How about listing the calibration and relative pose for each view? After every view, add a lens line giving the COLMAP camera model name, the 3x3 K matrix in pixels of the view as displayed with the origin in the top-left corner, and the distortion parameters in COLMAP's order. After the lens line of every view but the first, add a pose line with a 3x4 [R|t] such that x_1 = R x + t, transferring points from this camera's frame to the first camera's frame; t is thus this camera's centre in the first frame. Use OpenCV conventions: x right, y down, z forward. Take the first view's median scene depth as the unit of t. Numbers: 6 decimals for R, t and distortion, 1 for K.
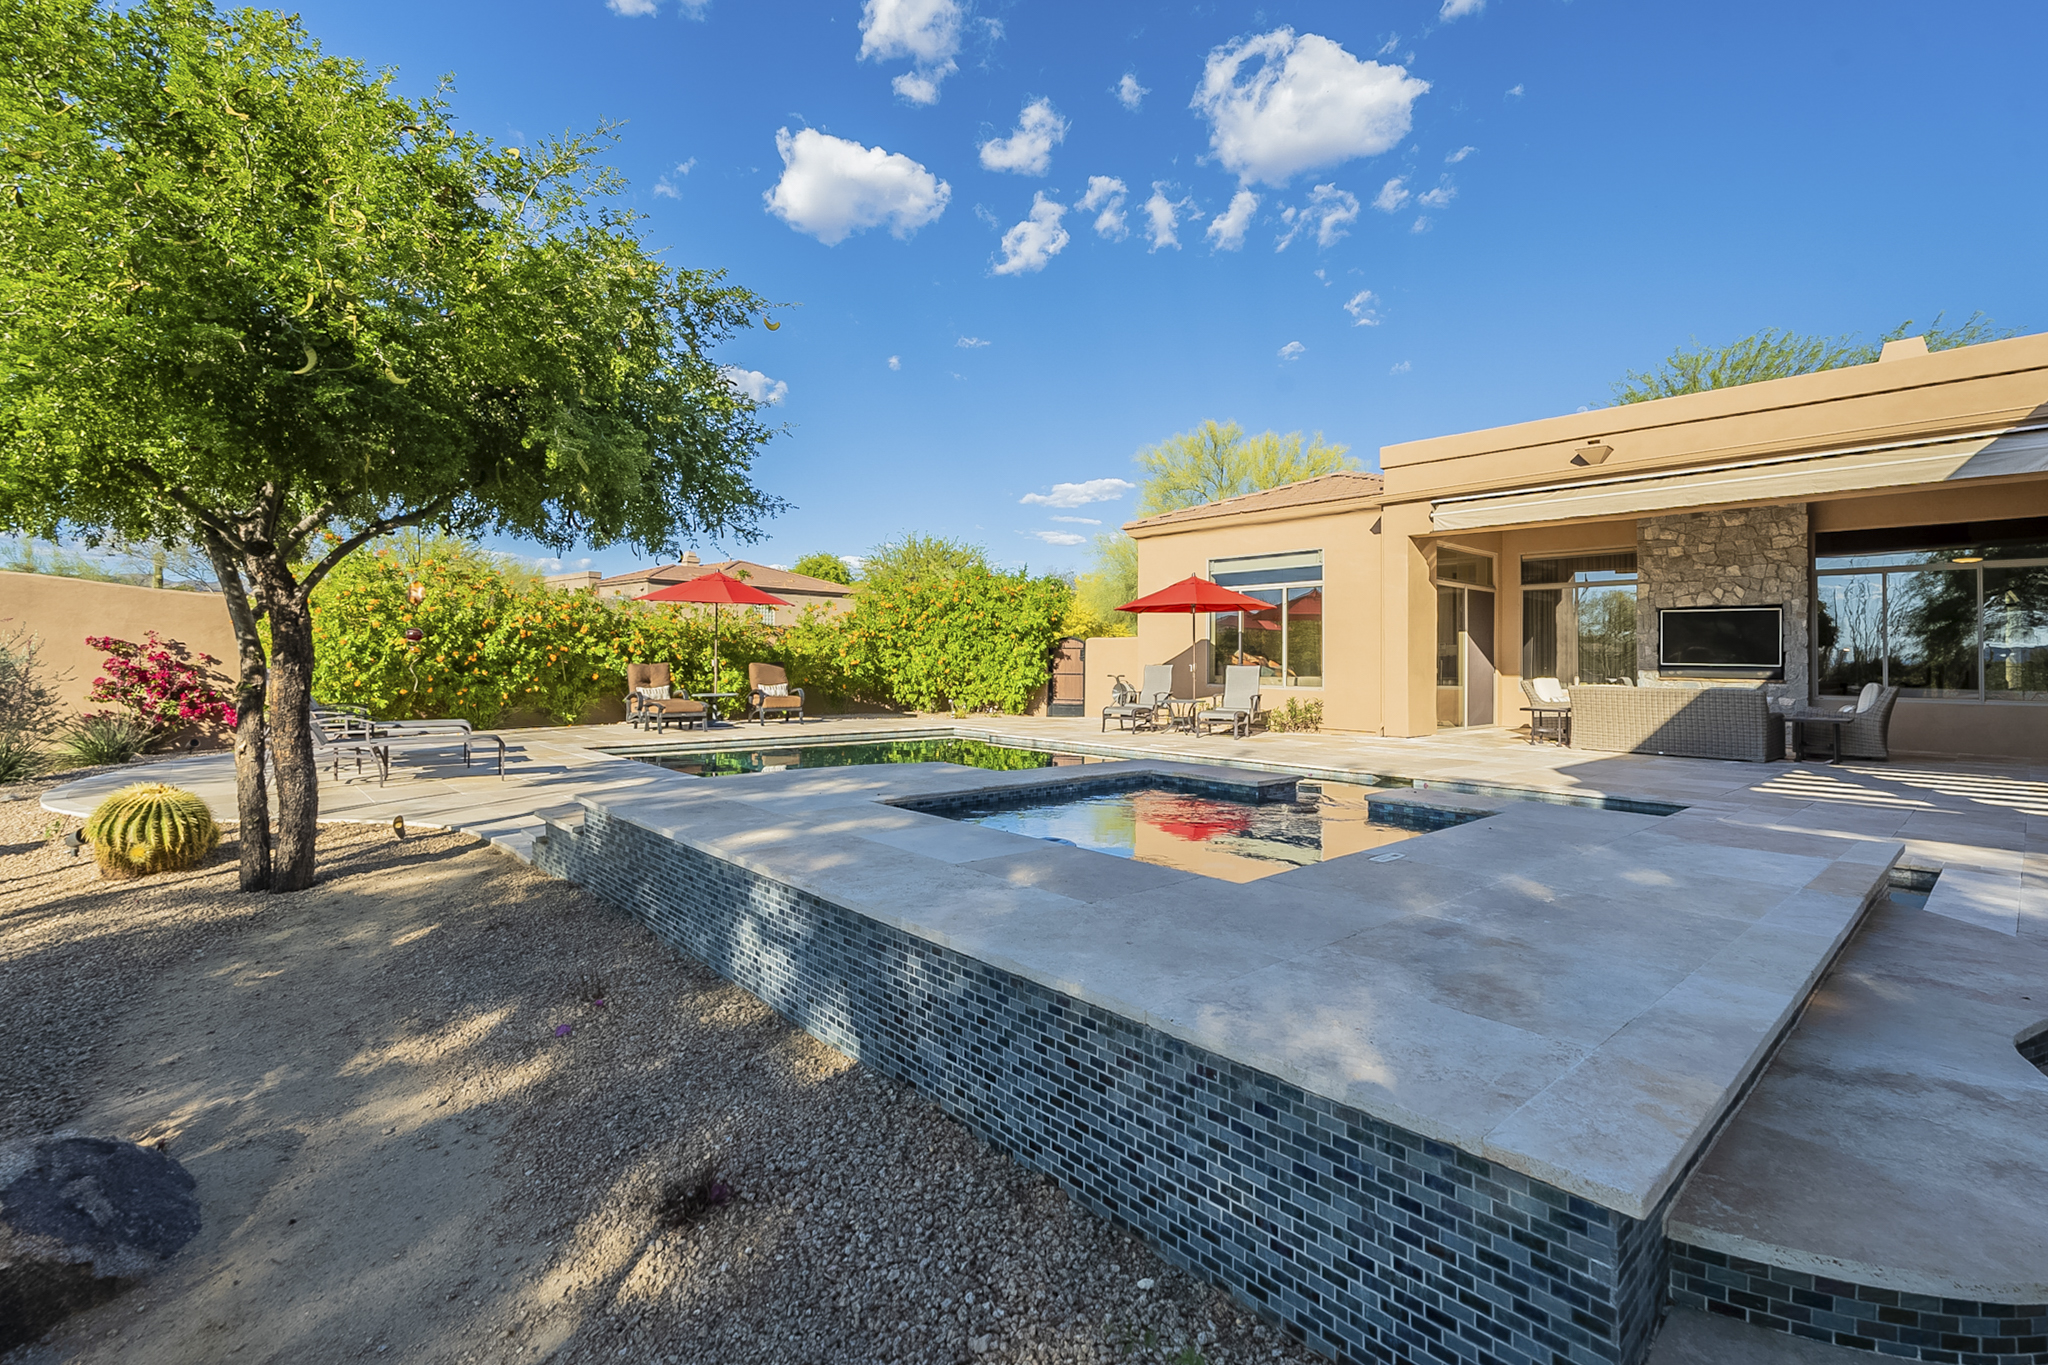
lens RADIAL K [[901.1, 0, 1022.8], [0, 901.1, 678.2], [0, 0, 1]] dist [-0.006315, -0.000501]
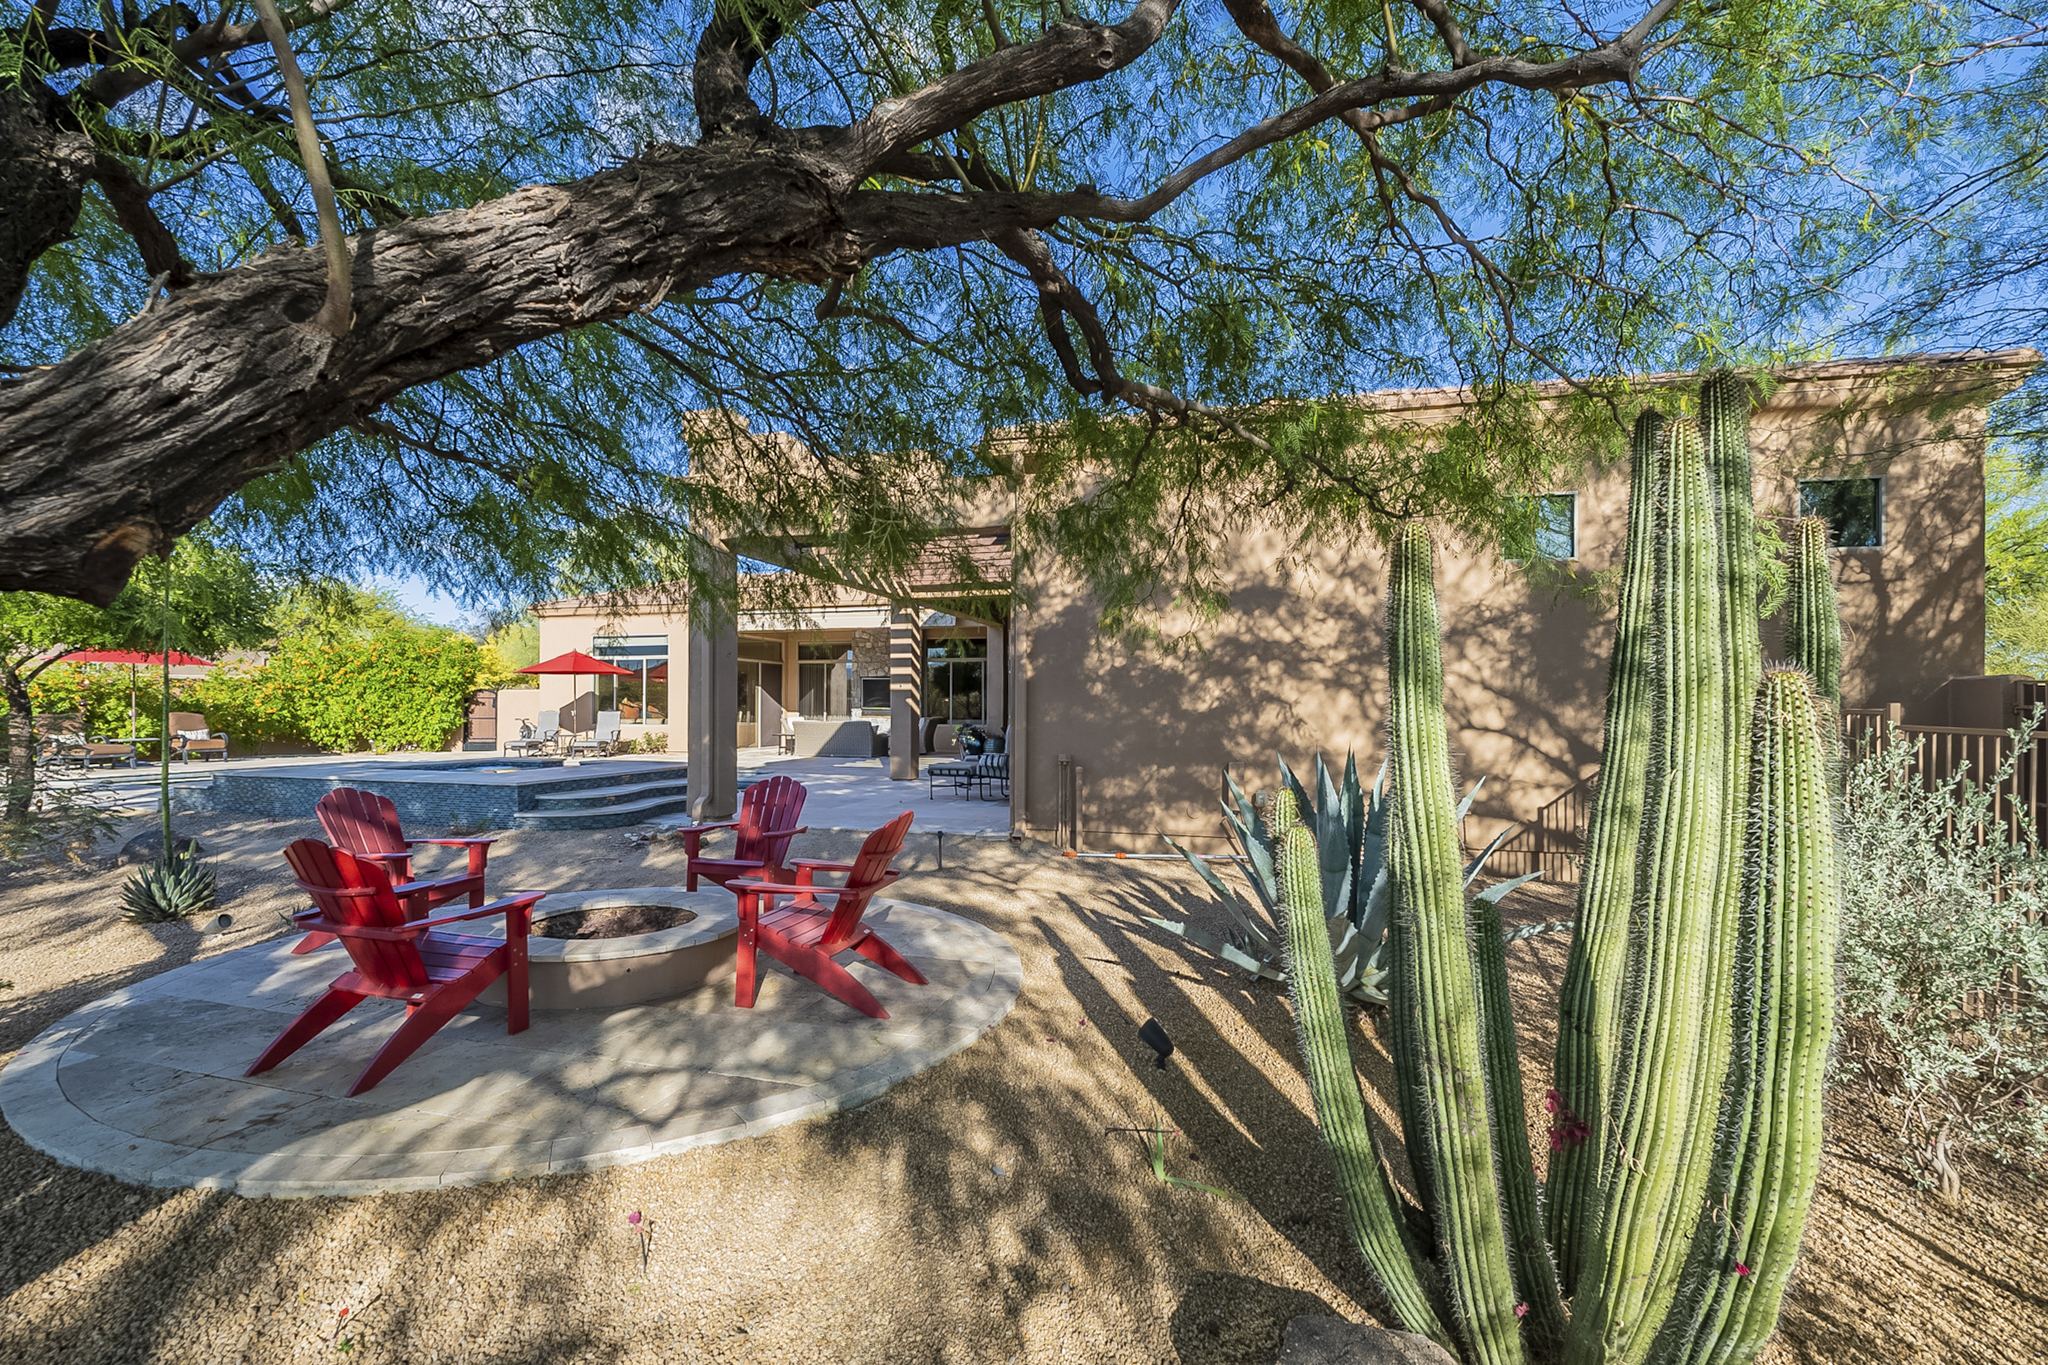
lens RADIAL K [[907.7, 0, 1024.5], [0, 907.7, 695.7], [0, 0, 1]] dist [-0.008109, -0.000388]
pose [[0.845828, -0.000902, 0.533455, 0.017997], [0.014285, 0.999678, -0.020960, 0.001522], [-0.533264, 0.025349, 0.845569, -0.520134]]
